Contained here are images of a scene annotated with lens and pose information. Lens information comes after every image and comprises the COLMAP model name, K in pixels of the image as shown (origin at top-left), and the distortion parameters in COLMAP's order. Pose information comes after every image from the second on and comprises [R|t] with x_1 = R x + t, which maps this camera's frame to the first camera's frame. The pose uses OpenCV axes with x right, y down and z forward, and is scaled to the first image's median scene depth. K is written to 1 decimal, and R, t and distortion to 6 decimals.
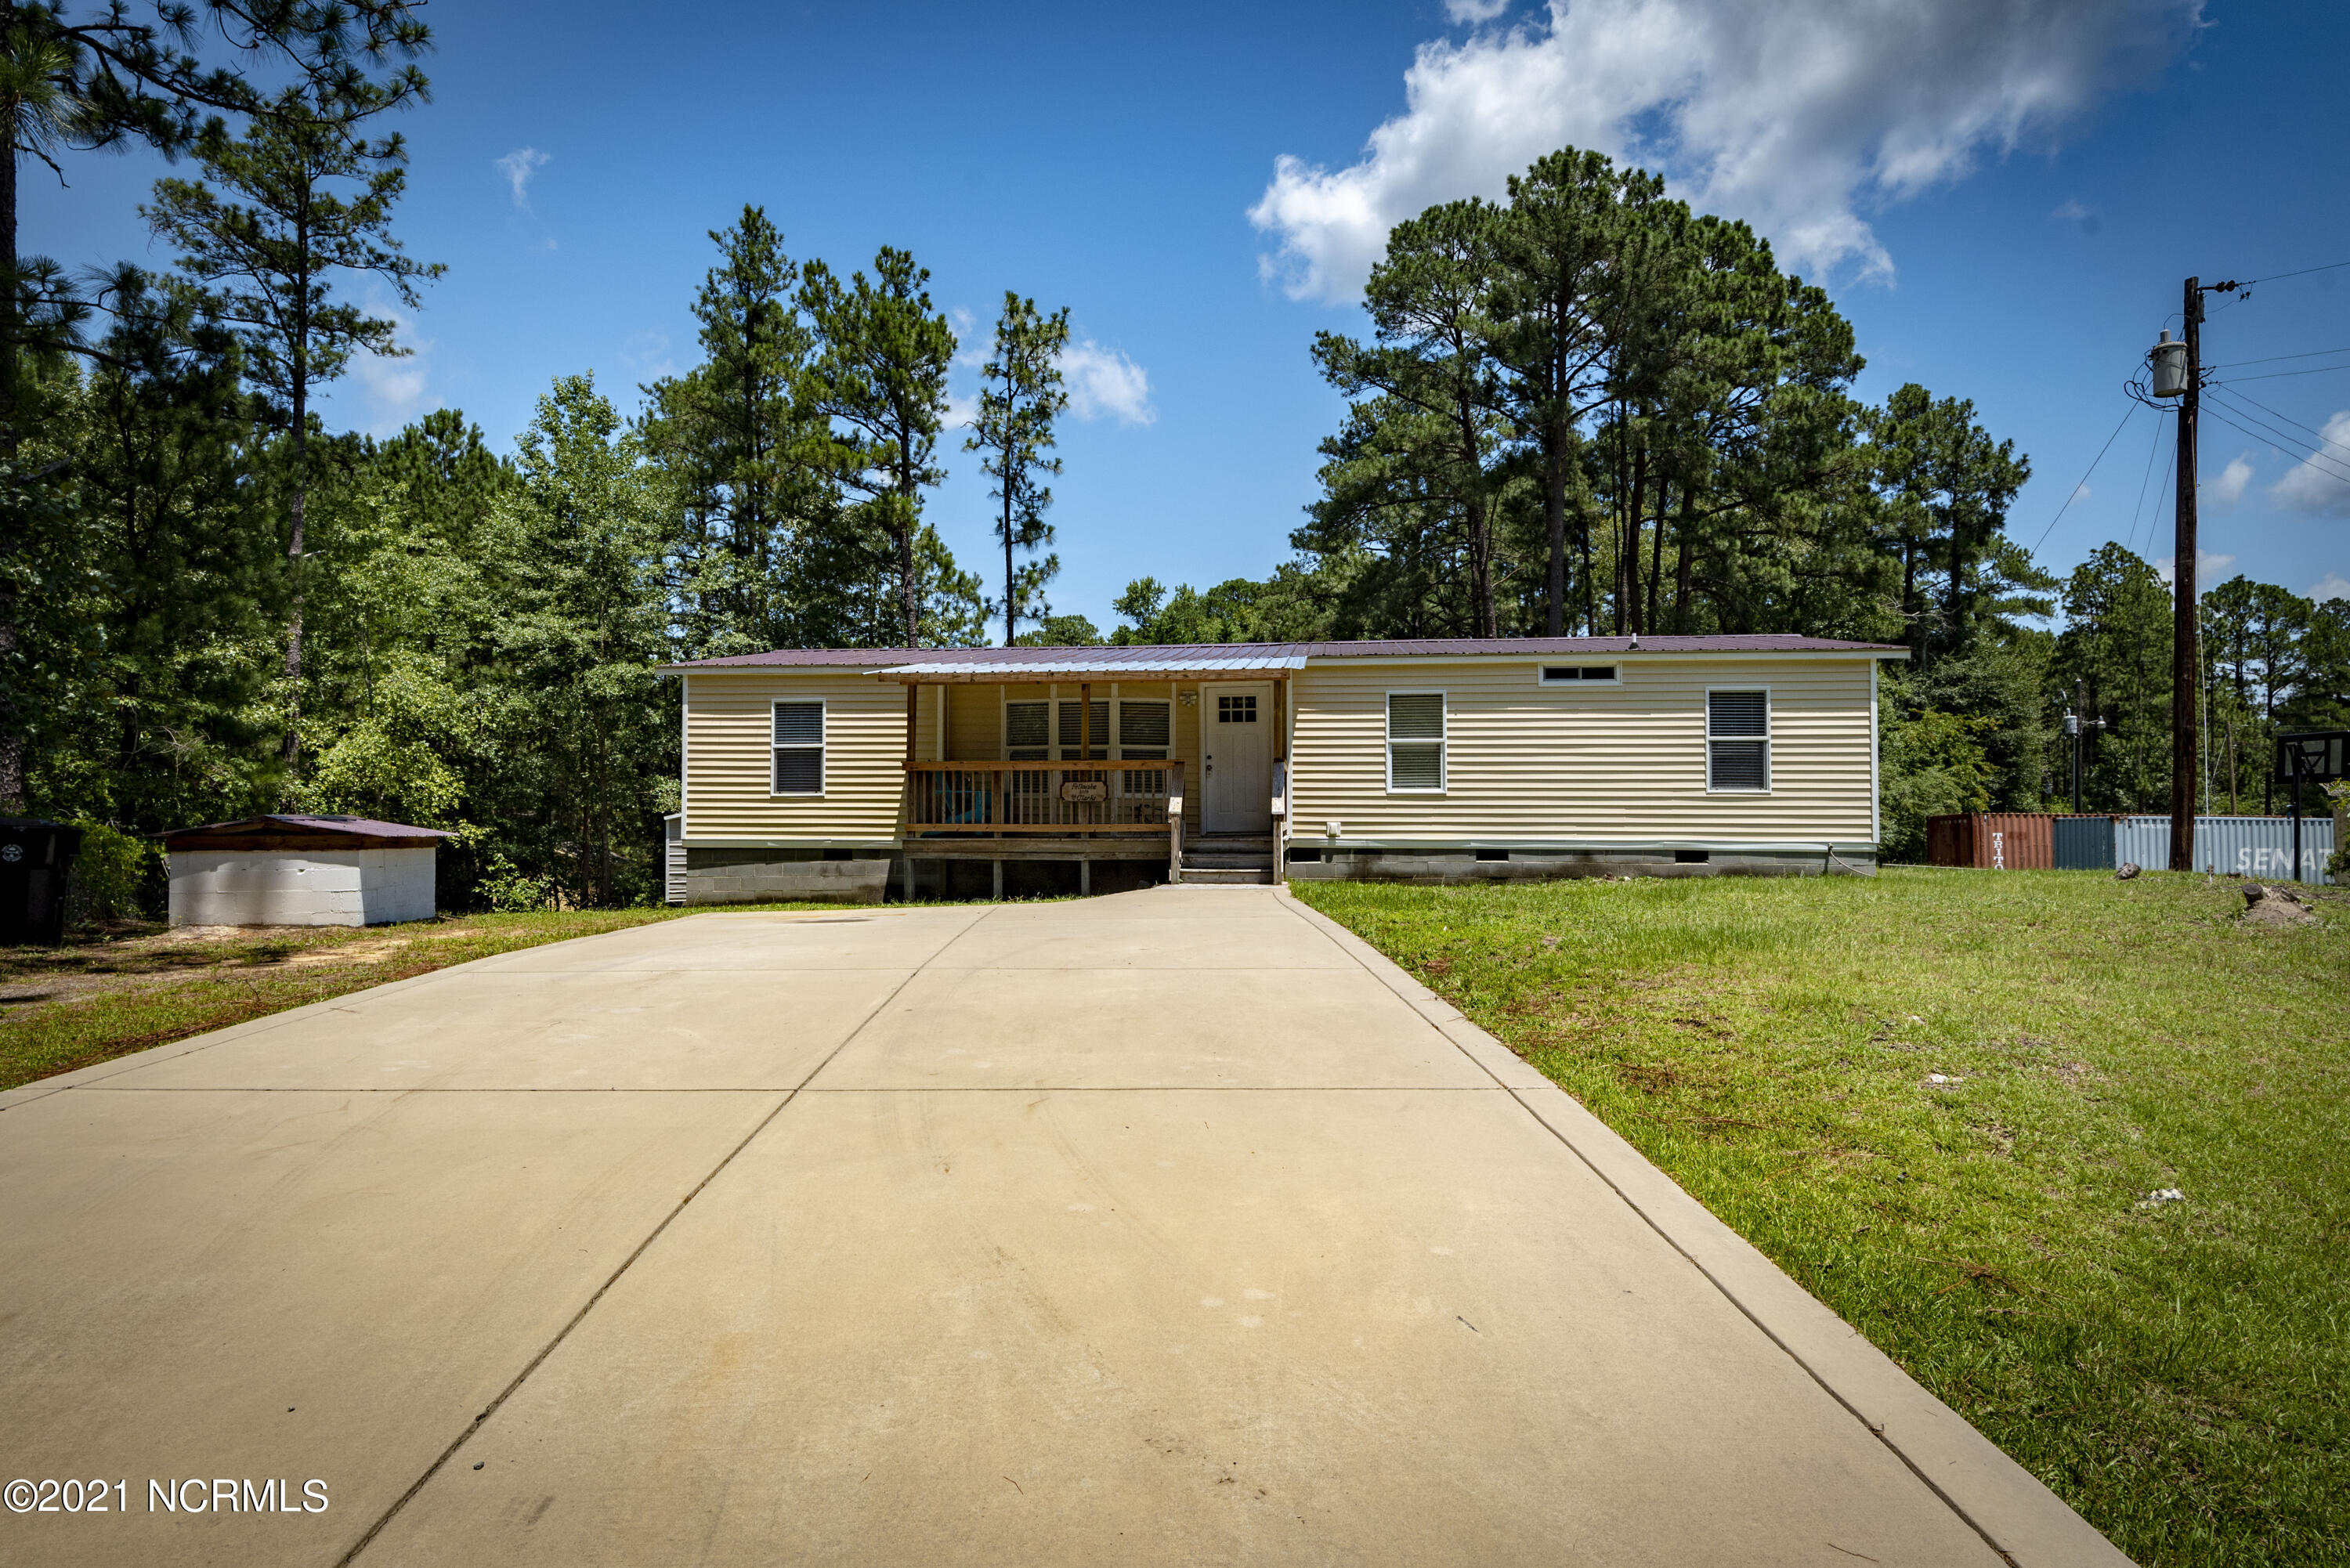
lens RADIAL K [[1326.9, 0, 1176.8], [0, 1326.9, 784.8], [0, 0, 1]] dist [0.010282, -0.008609]
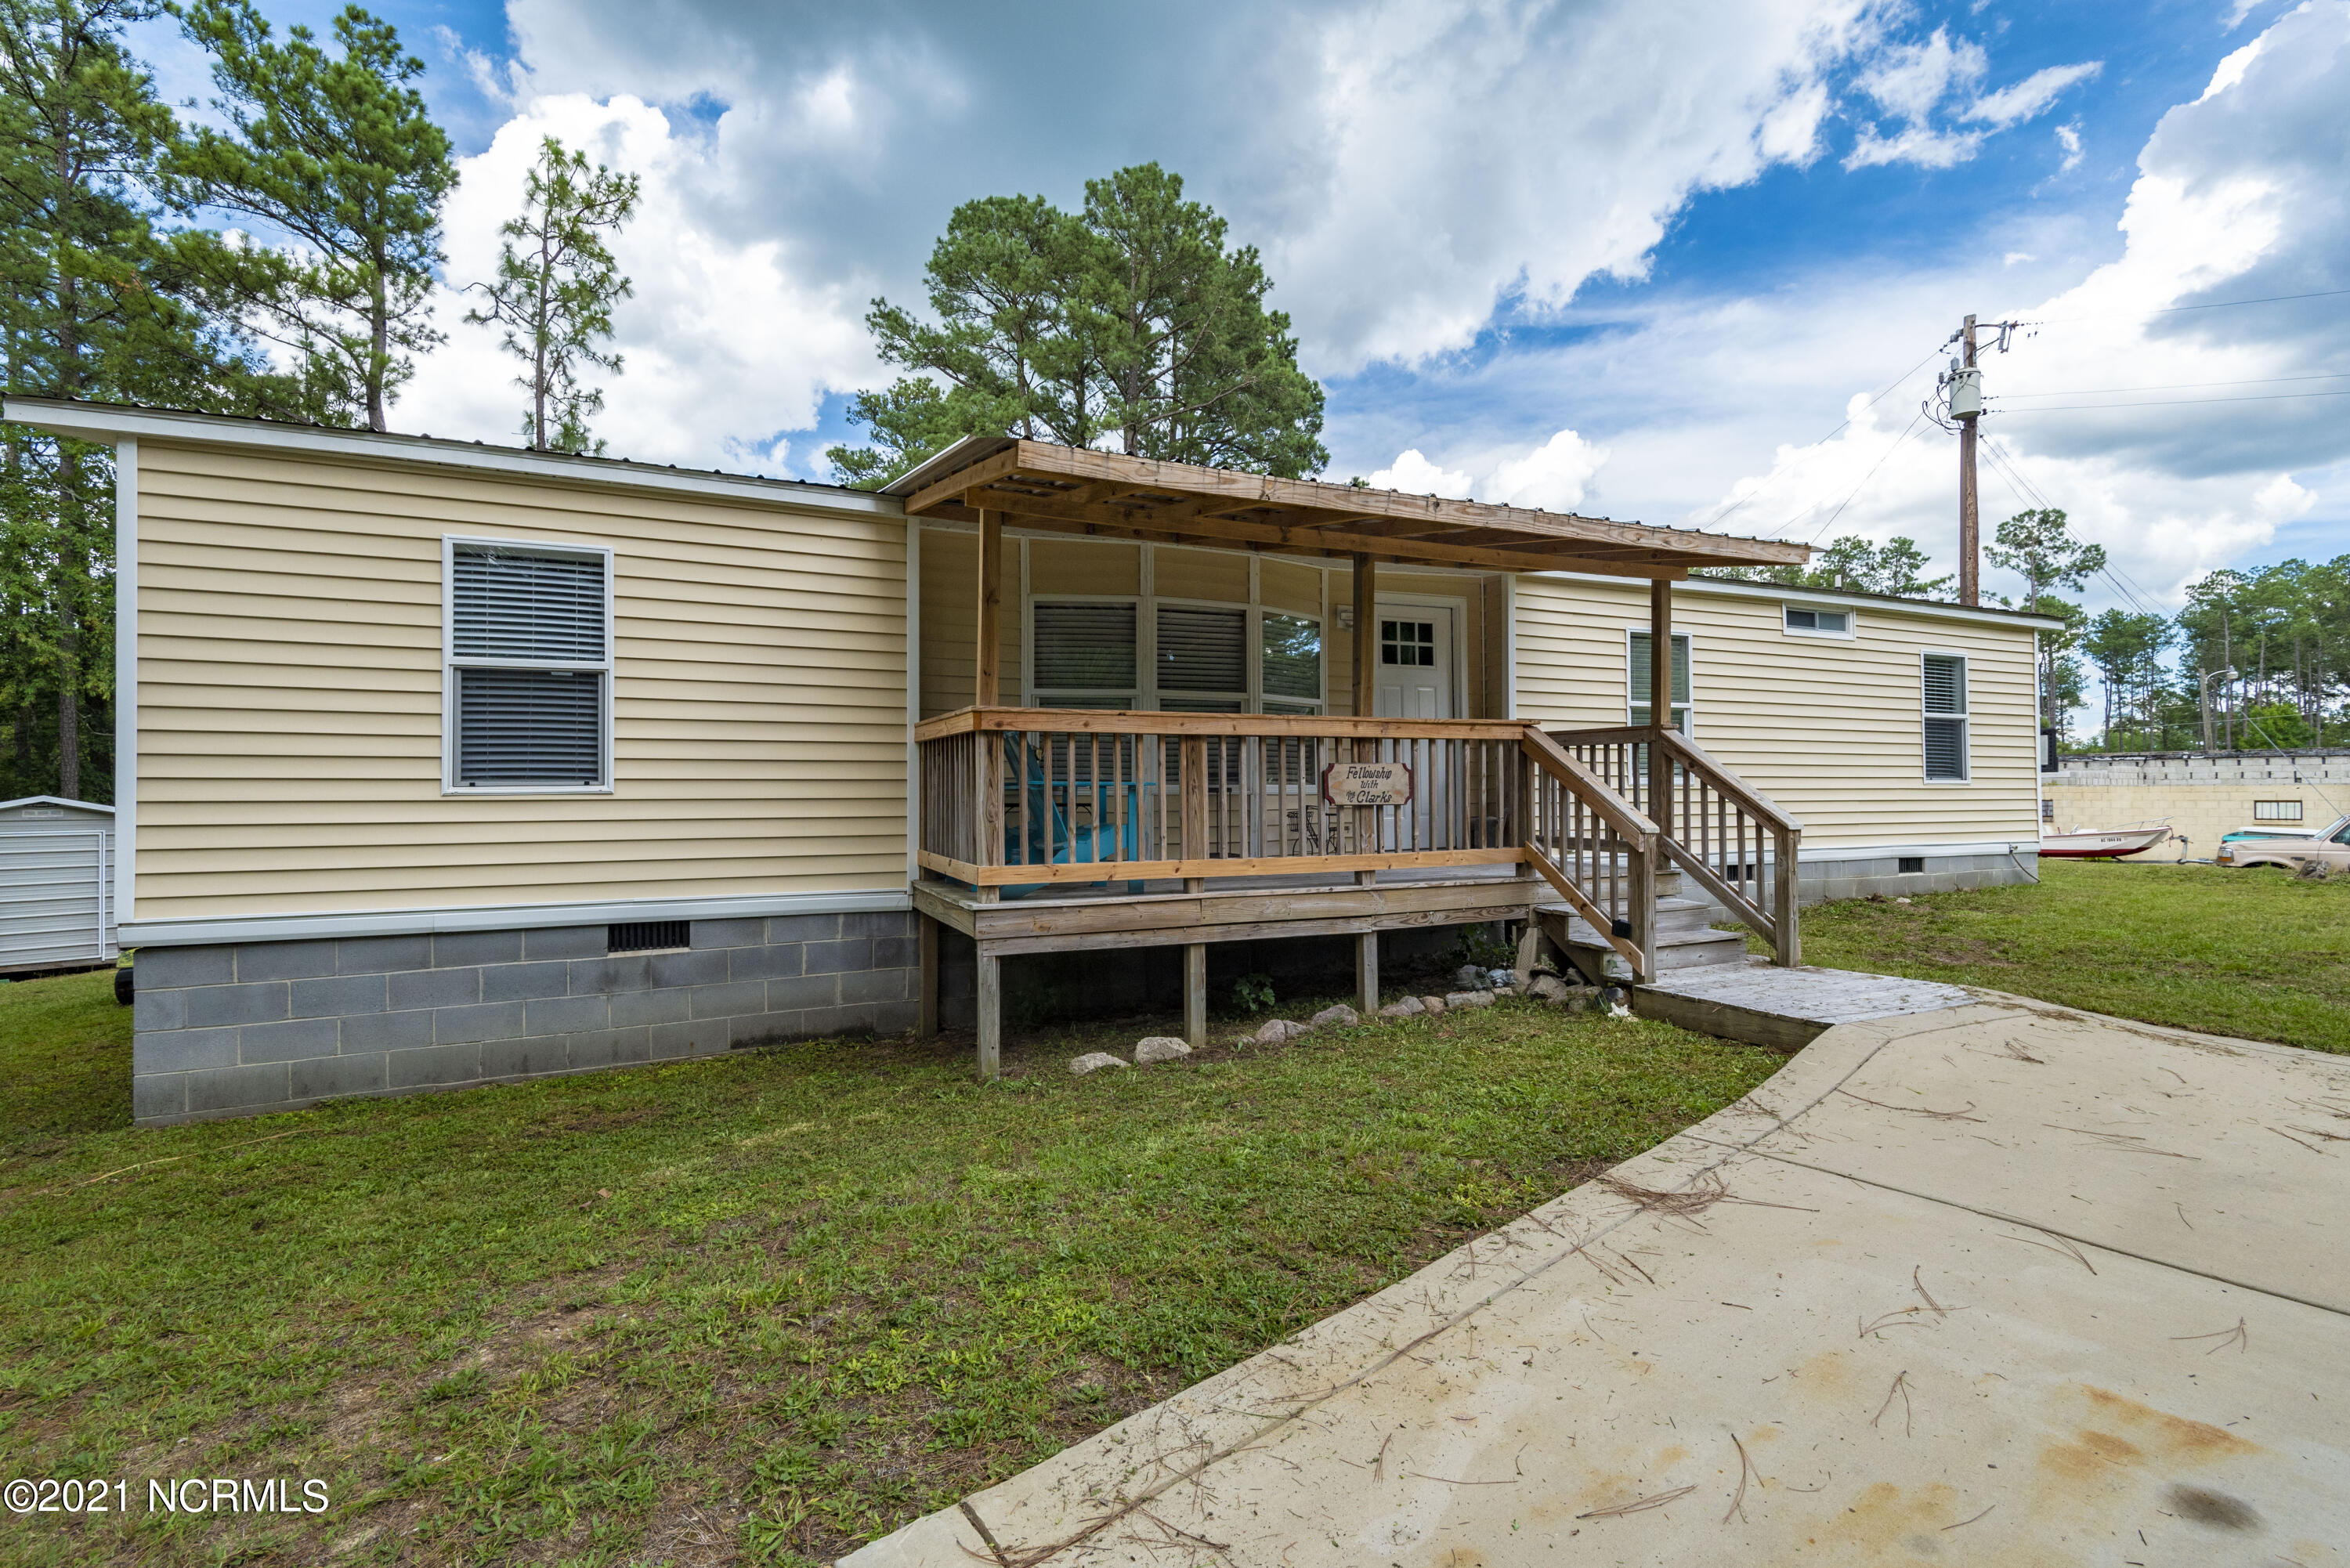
lens RADIAL K [[1046.7, 0, 1168.6], [0, 1046.7, 768.9], [0, 0, 1]] dist [0.003850, -0.002074]
pose [[0.857910, 0.006593, 0.513758, -0.163609], [-0.007661, 0.999971, -0.000039, 0.000264], [-0.513743, -0.003902, 0.857935, 0.372801]]
